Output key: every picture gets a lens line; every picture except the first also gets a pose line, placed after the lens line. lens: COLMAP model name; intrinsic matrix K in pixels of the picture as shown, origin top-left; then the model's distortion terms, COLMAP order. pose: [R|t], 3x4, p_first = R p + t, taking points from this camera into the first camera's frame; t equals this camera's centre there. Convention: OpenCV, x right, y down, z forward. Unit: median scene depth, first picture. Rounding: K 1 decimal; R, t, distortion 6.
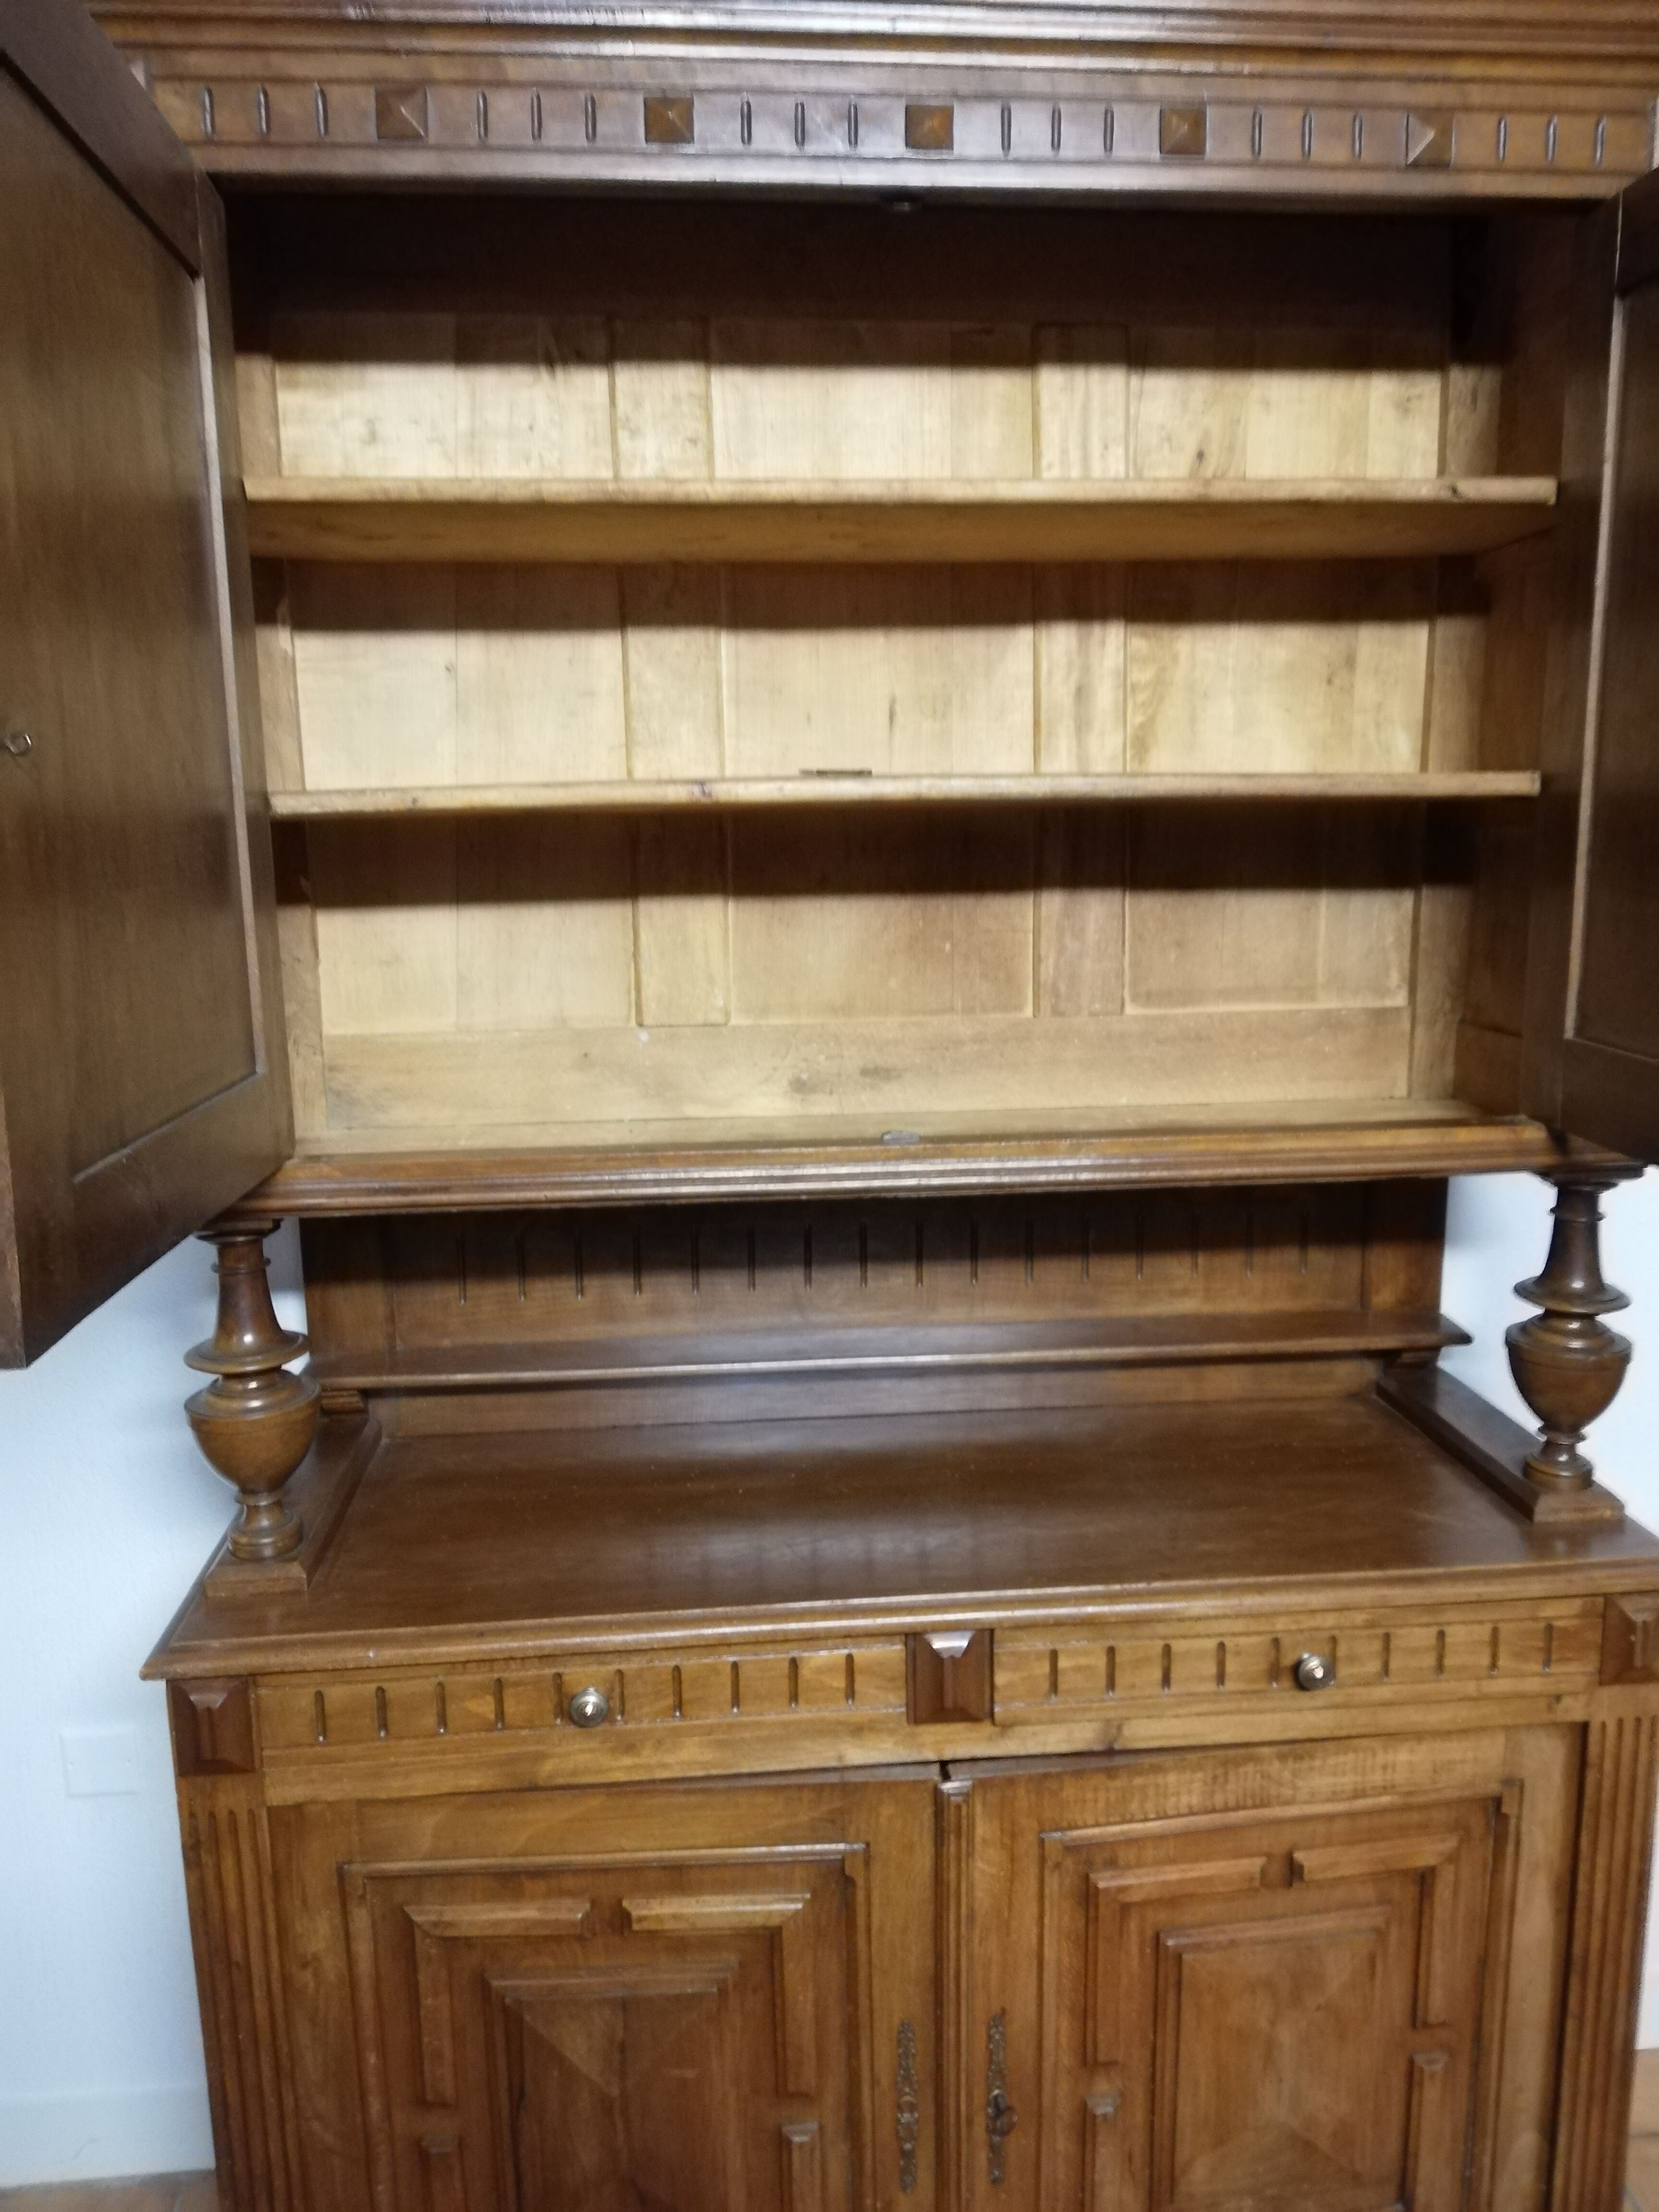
lens RADIAL K [[1625.6, 0, 829.5], [0, 1625.6, 1114.8], [0, 0, 1]] dist [0.045541, -0.054637]
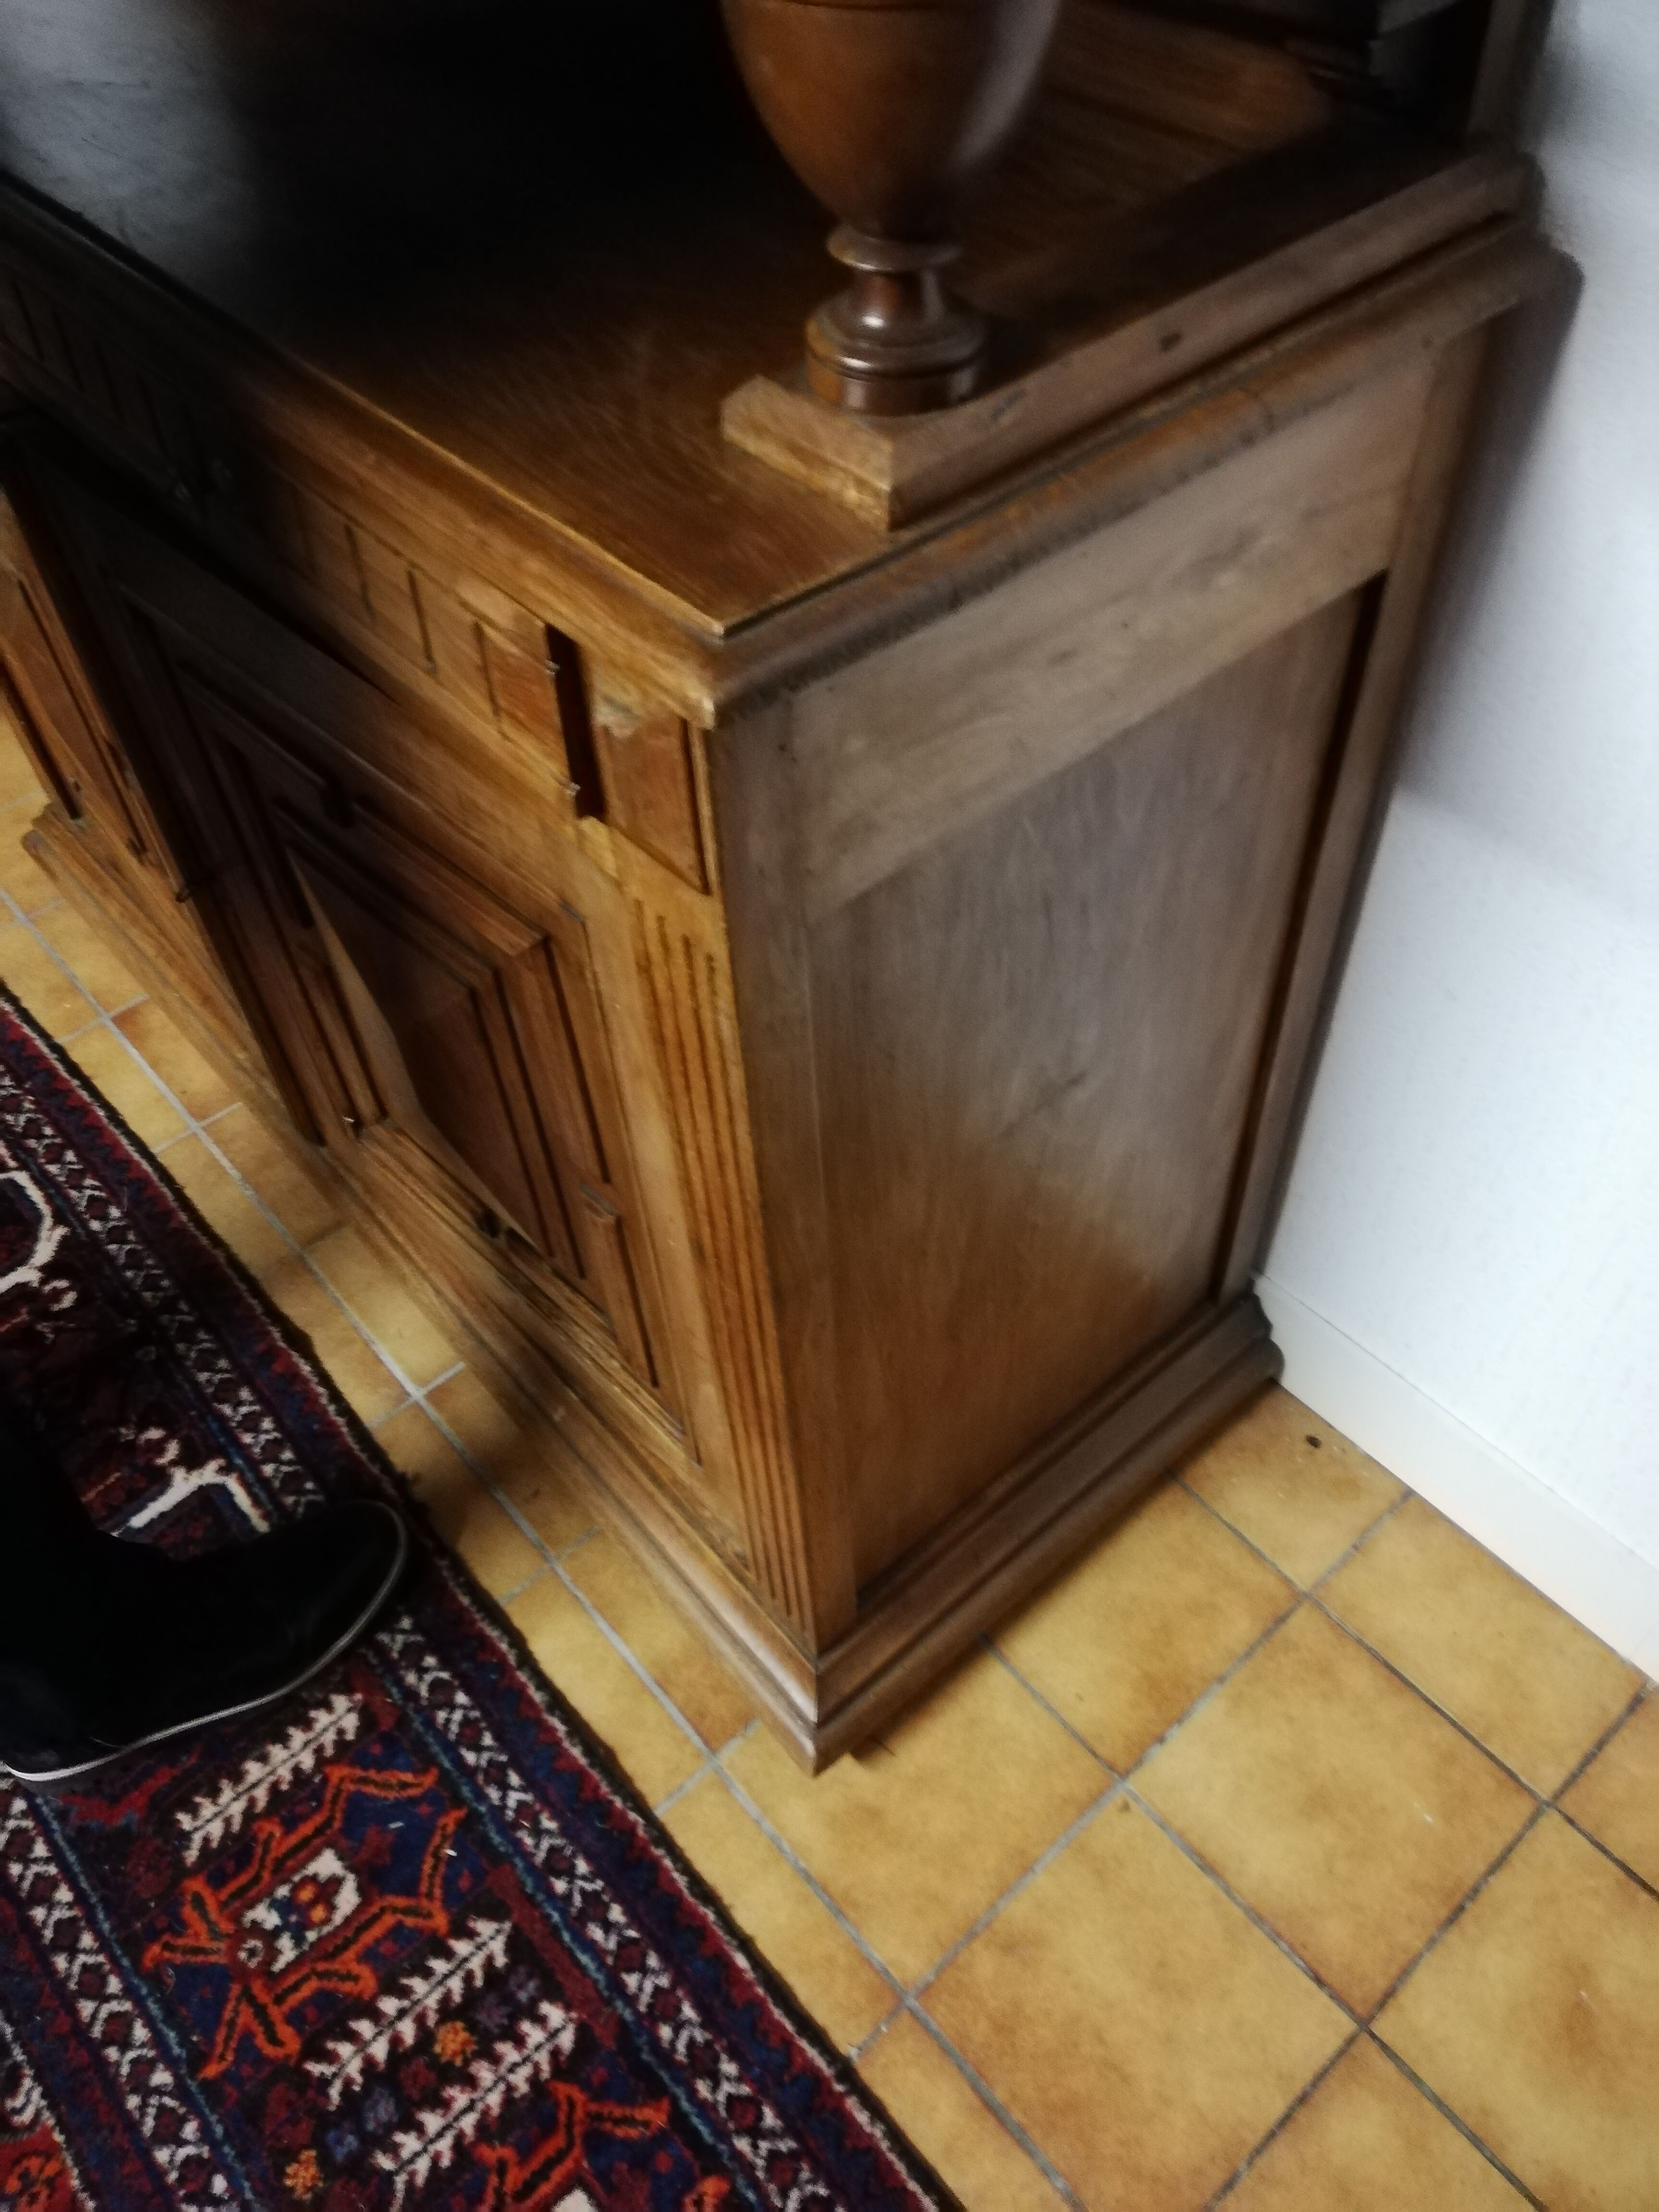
lens RADIAL K [[1625.6, 0, 829.5], [0, 1625.6, 1114.8], [0, 0, 1]] dist [0.045541, -0.054637]
pose [[0.580057, 0.609392, -0.540532, 0.804566], [-0.116400, 0.718775, 0.685430, 0.098555], [0.806216, -0.334670, 0.487864, 0.822107]]
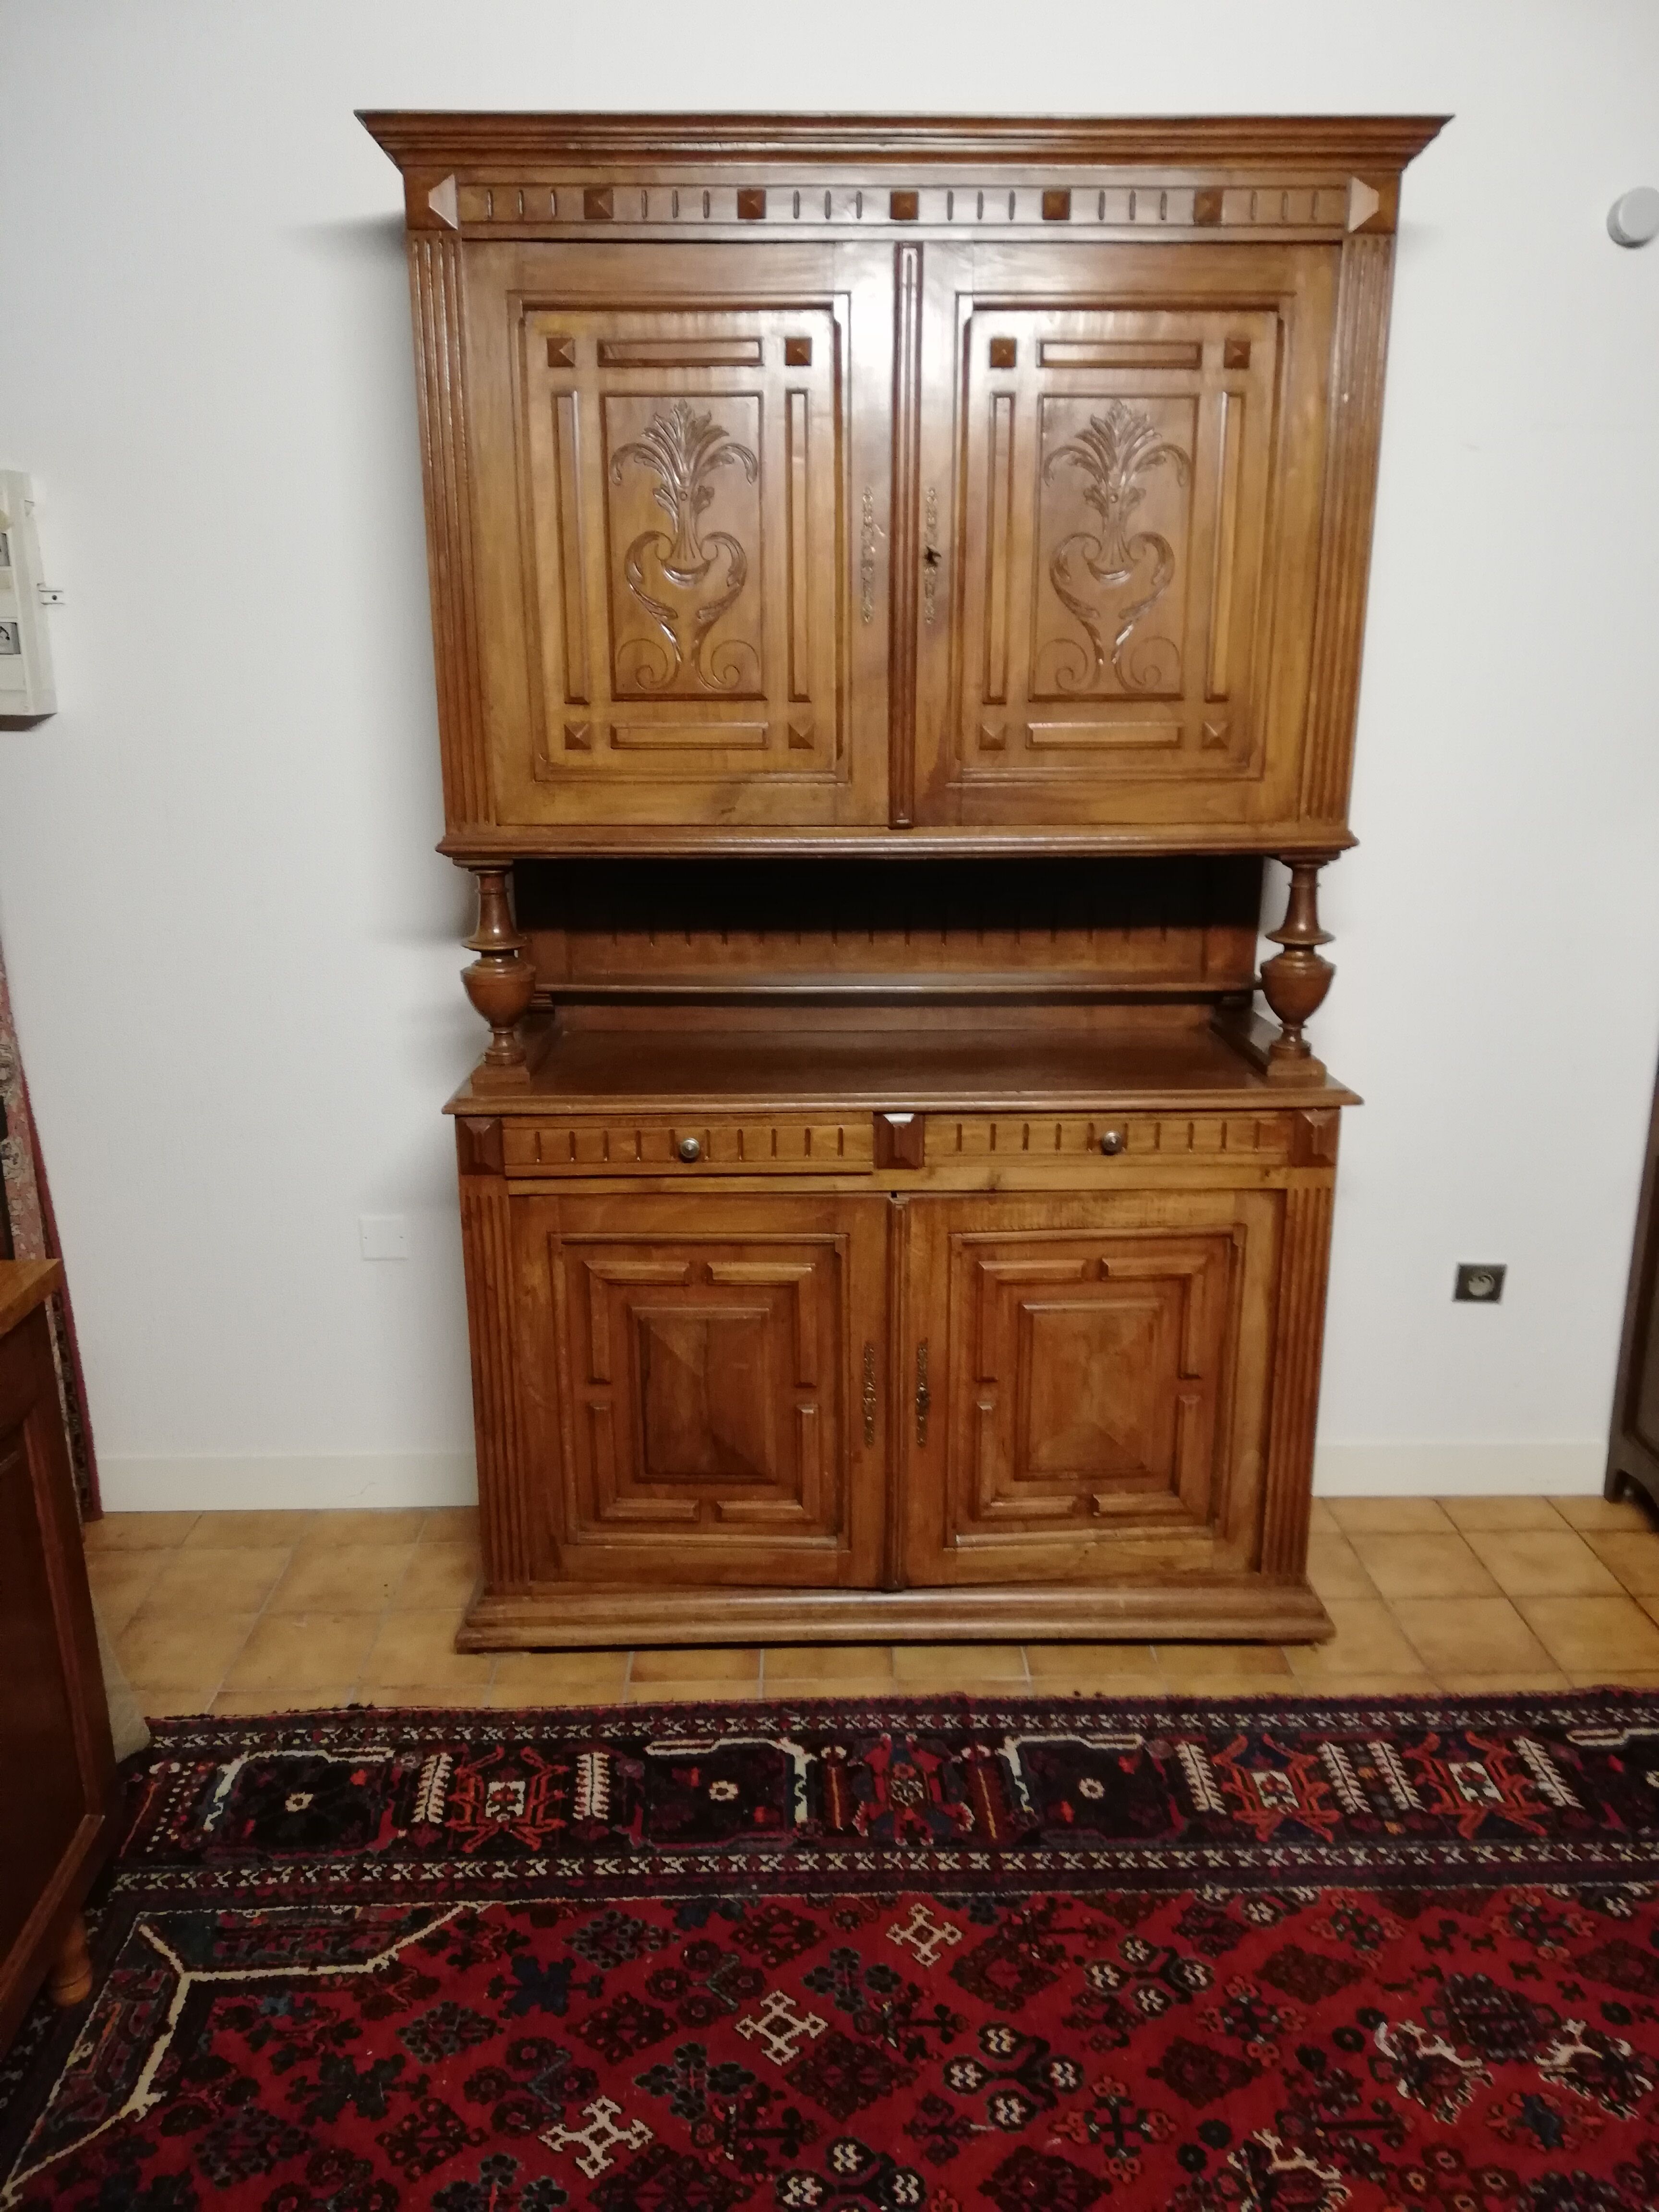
lens RADIAL K [[1663.4, 0, 824.9], [0, 1663.4, 1131.5], [0, 0, 1]] dist [0.077067, -0.131236]
pose [[0.997280, 0.030058, -0.067299, 0.112313], [-0.024300, 0.996102, 0.084800, 0.185875], [0.069586, -0.082934, 0.994123, -0.733310]]
